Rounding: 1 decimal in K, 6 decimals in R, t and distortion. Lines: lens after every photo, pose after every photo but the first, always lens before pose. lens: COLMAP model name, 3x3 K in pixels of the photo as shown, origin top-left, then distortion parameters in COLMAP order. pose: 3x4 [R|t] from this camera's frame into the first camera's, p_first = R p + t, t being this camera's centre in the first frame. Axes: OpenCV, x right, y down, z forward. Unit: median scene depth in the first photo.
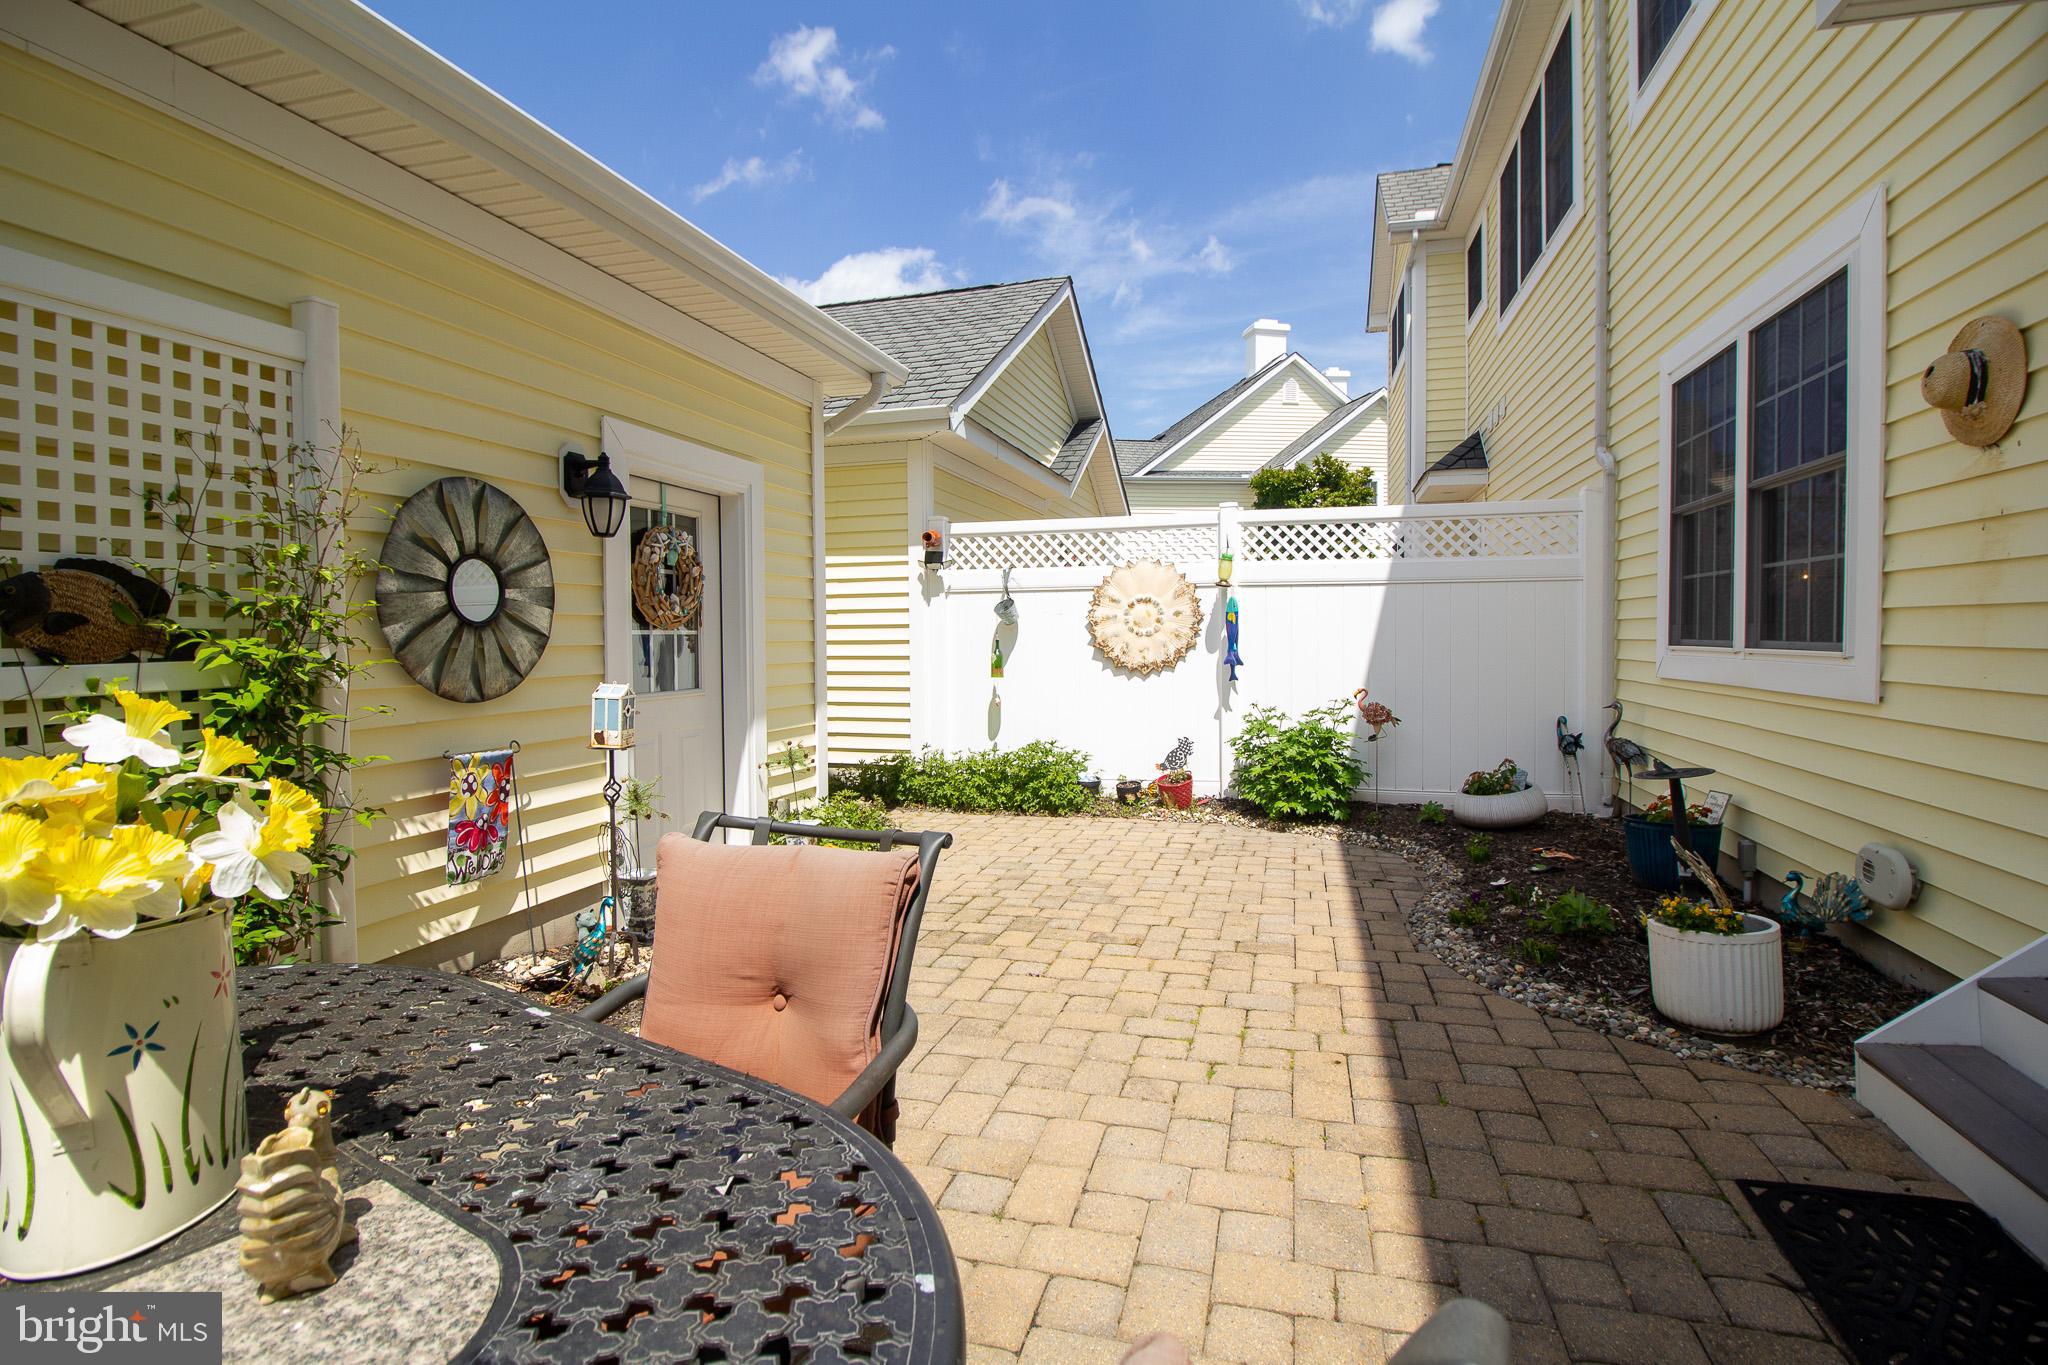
lens RADIAL K [[953.0, 0, 1020.4], [0, 953.0, 664.4], [0, 0, 1]] dist [0.004242, -0.014315]
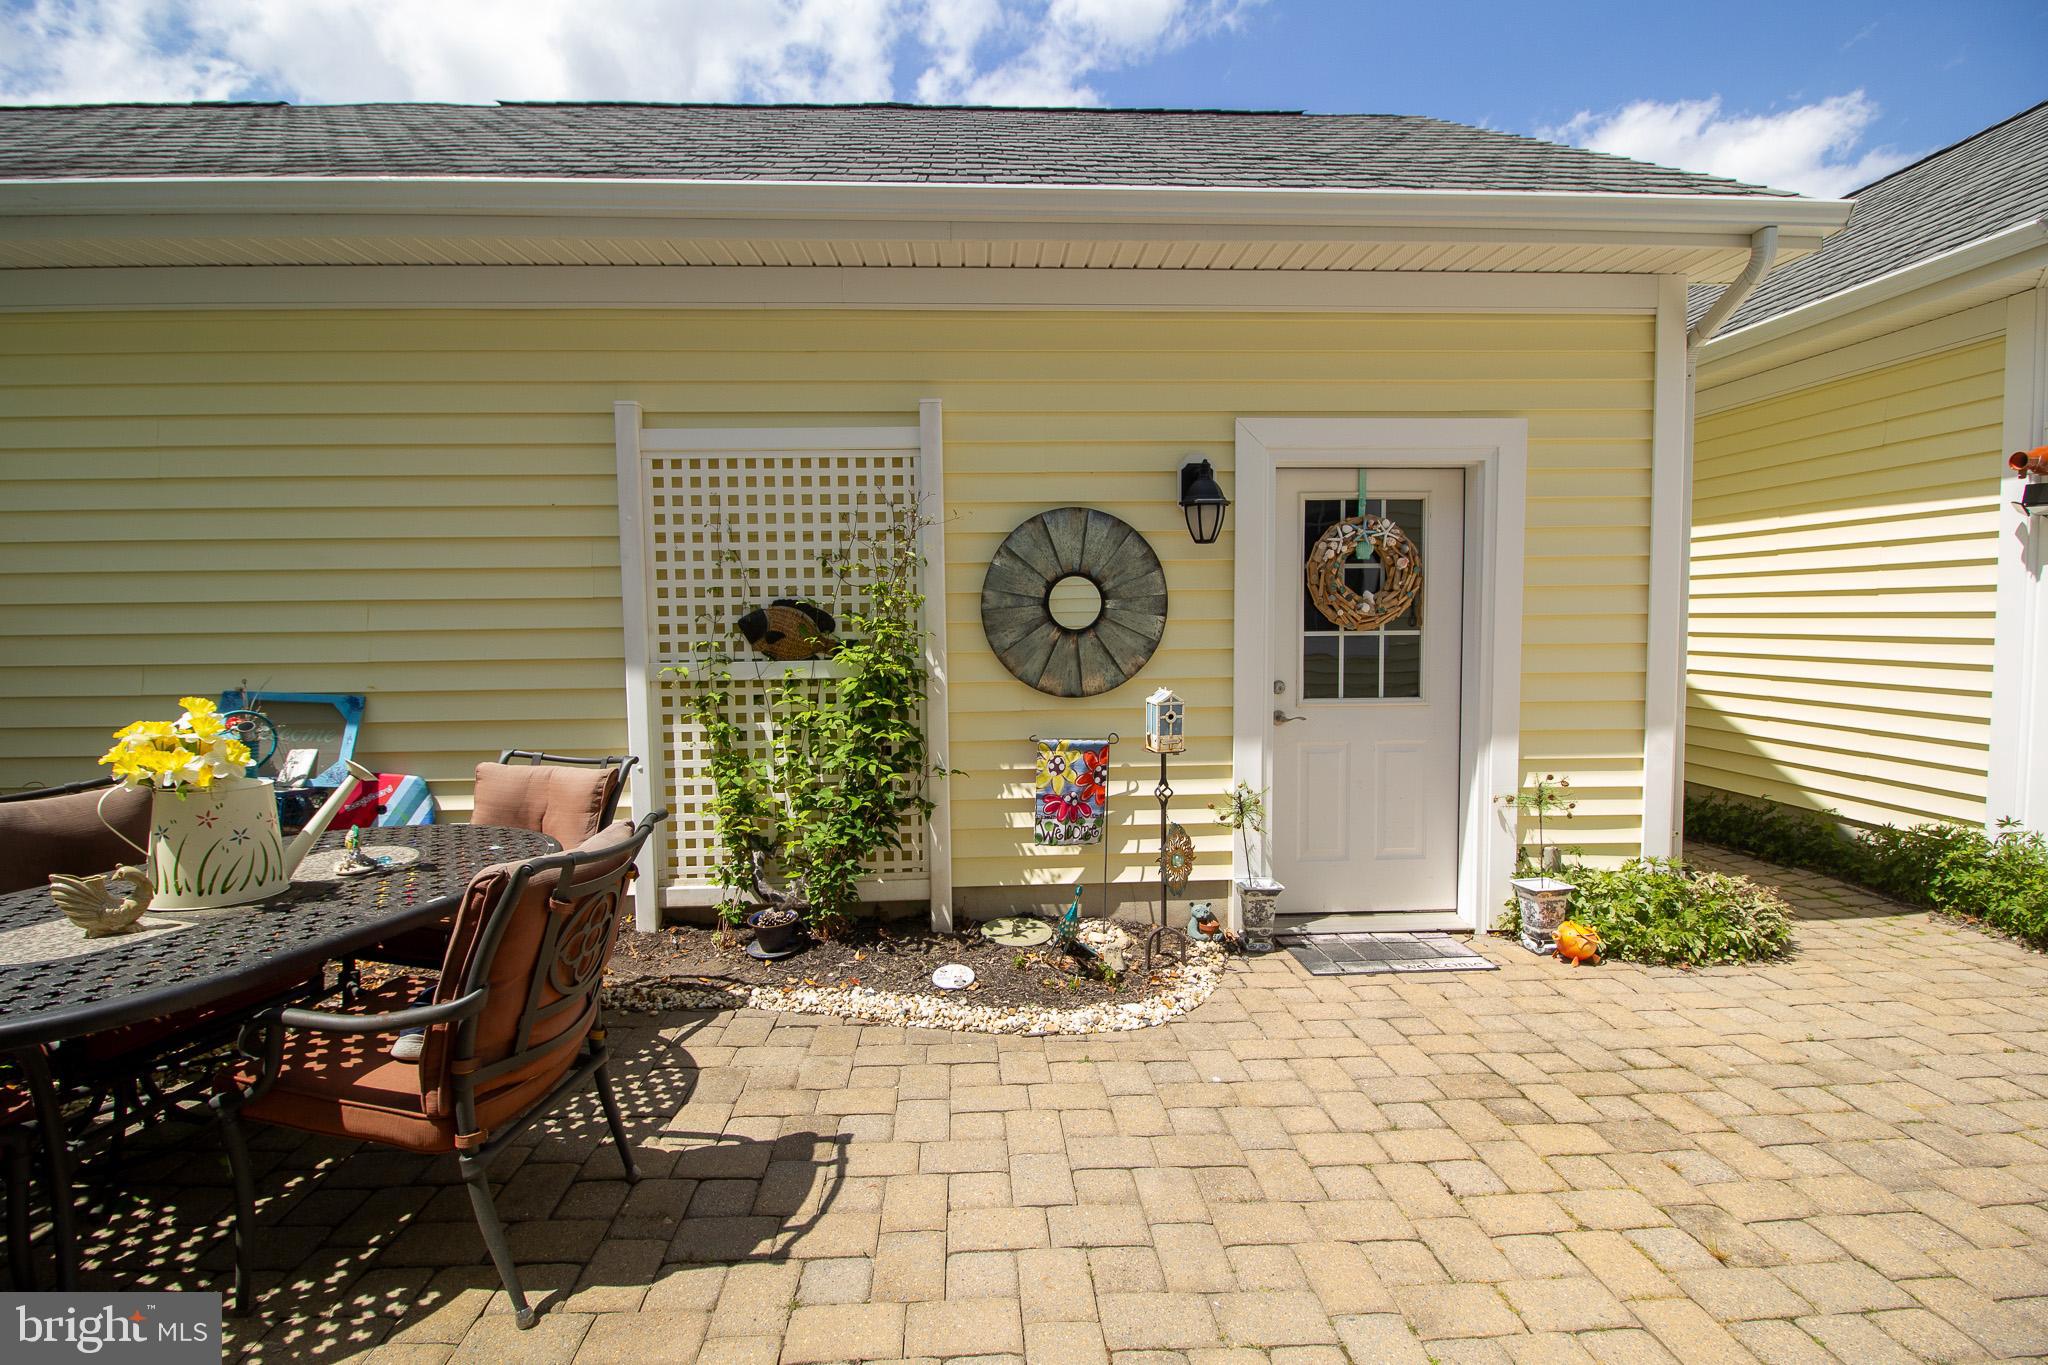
lens RADIAL K [[971.8, 0, 1021.9], [0, 971.8, 671.6], [0, 0, 1]] dist [0.012326, -0.018147]
pose [[0.347324, 0.062824, -0.935638, 0.550005], [-0.021595, 0.998025, 0.058996, -0.063805], [0.937496, -0.000285, 0.347995, 0.530428]]
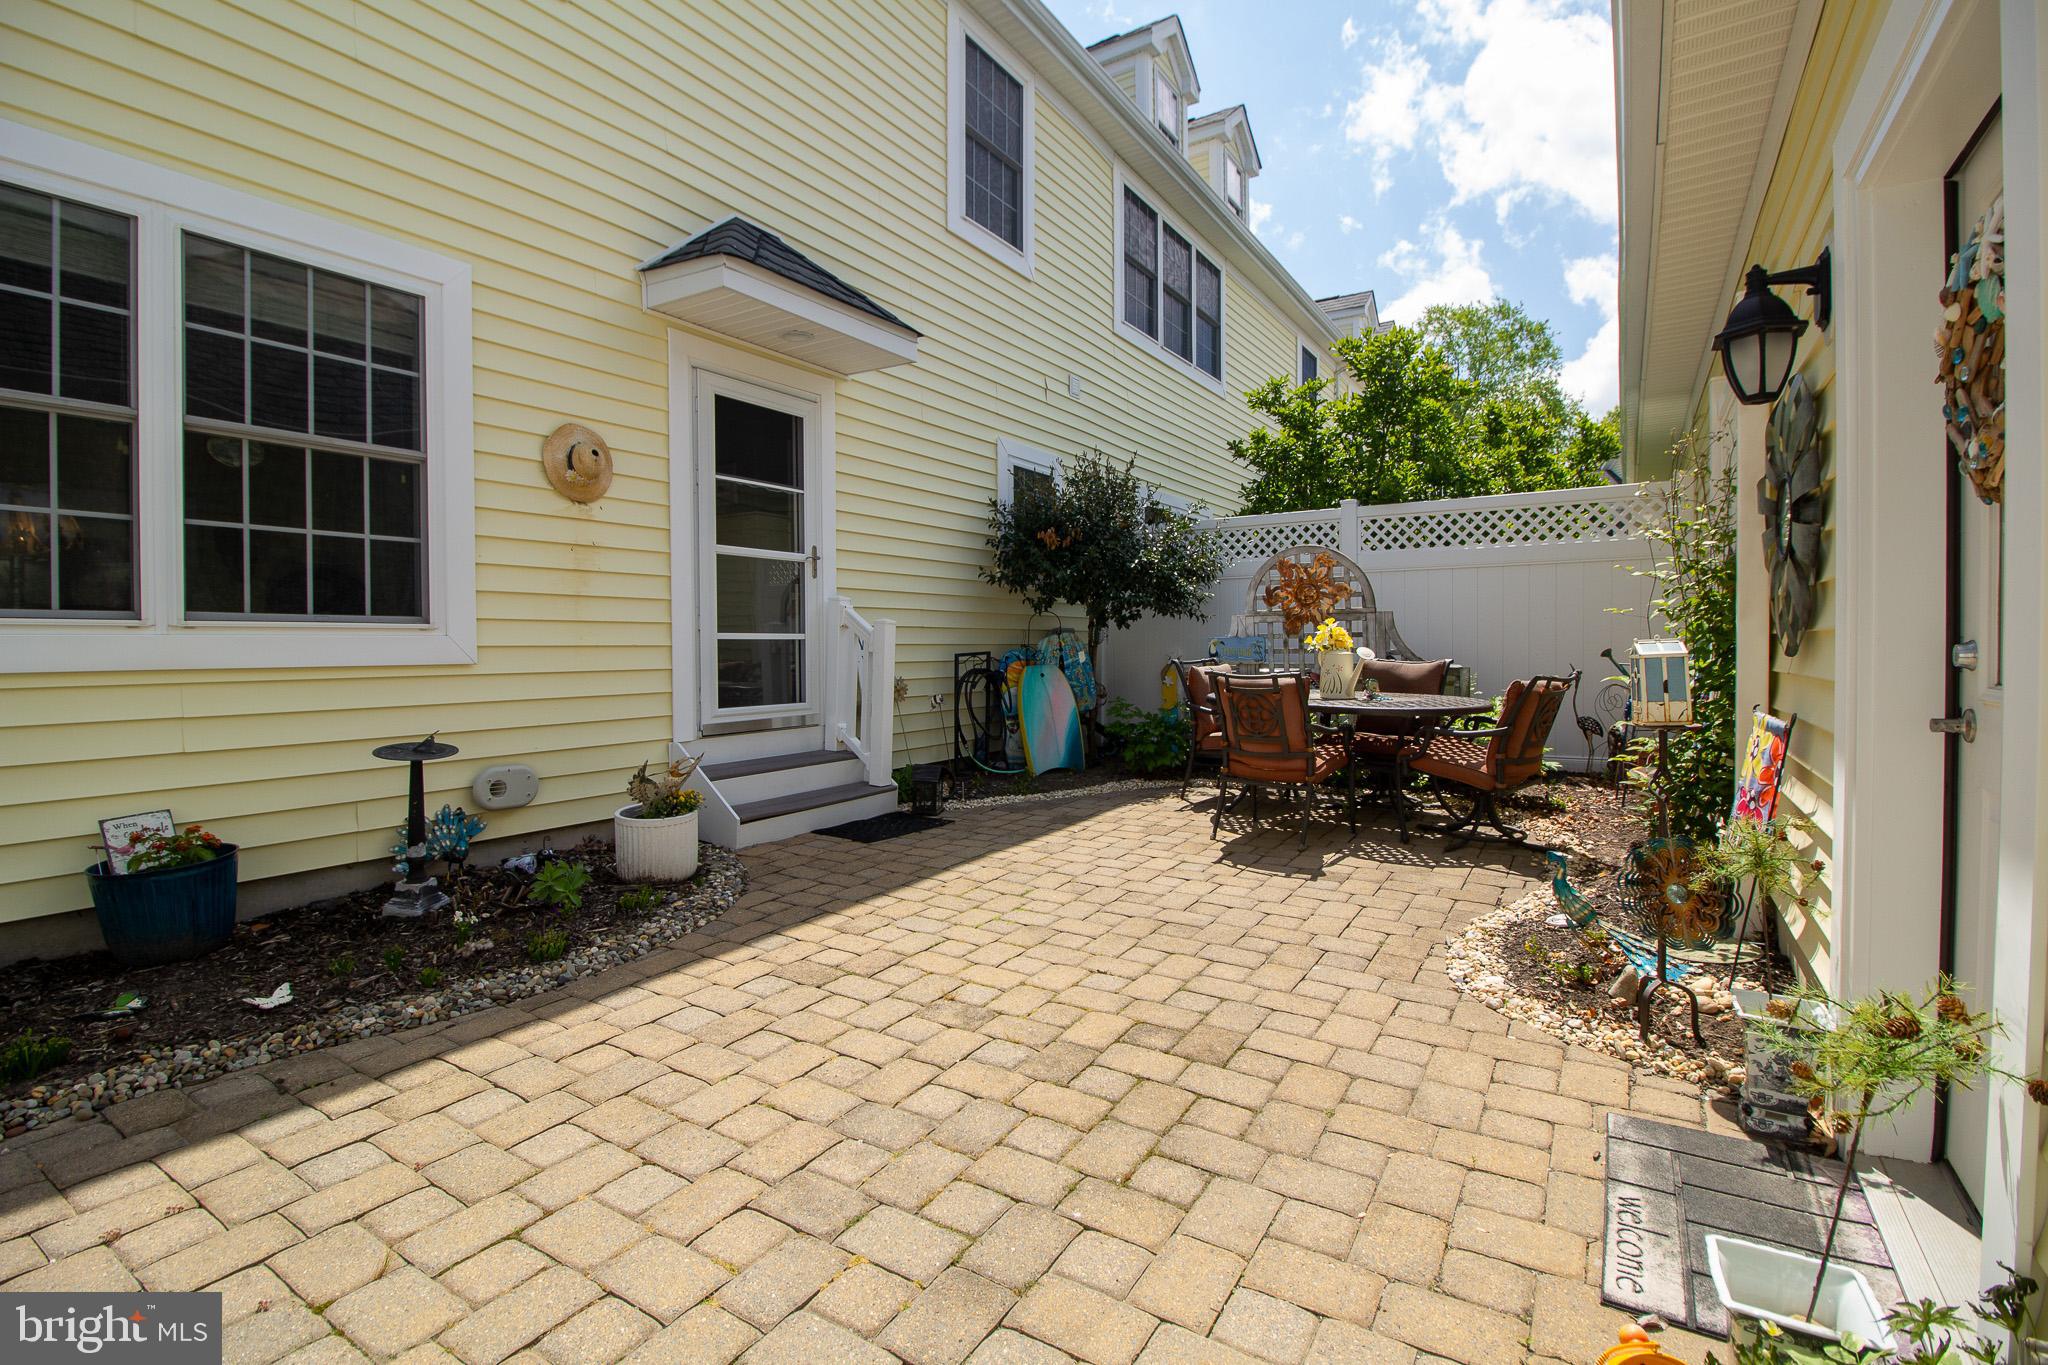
lens RADIAL K [[971.8, 0, 1021.9], [0, 971.8, 671.6], [0, 0, 1]] dist [0.012326, -0.018147]
pose [[-0.962914, 0.004579, 0.269771, -0.170155], [0.019452, 0.998432, 0.052487, -0.002599], [-0.269107, 0.055788, -0.961493, 2.008833]]
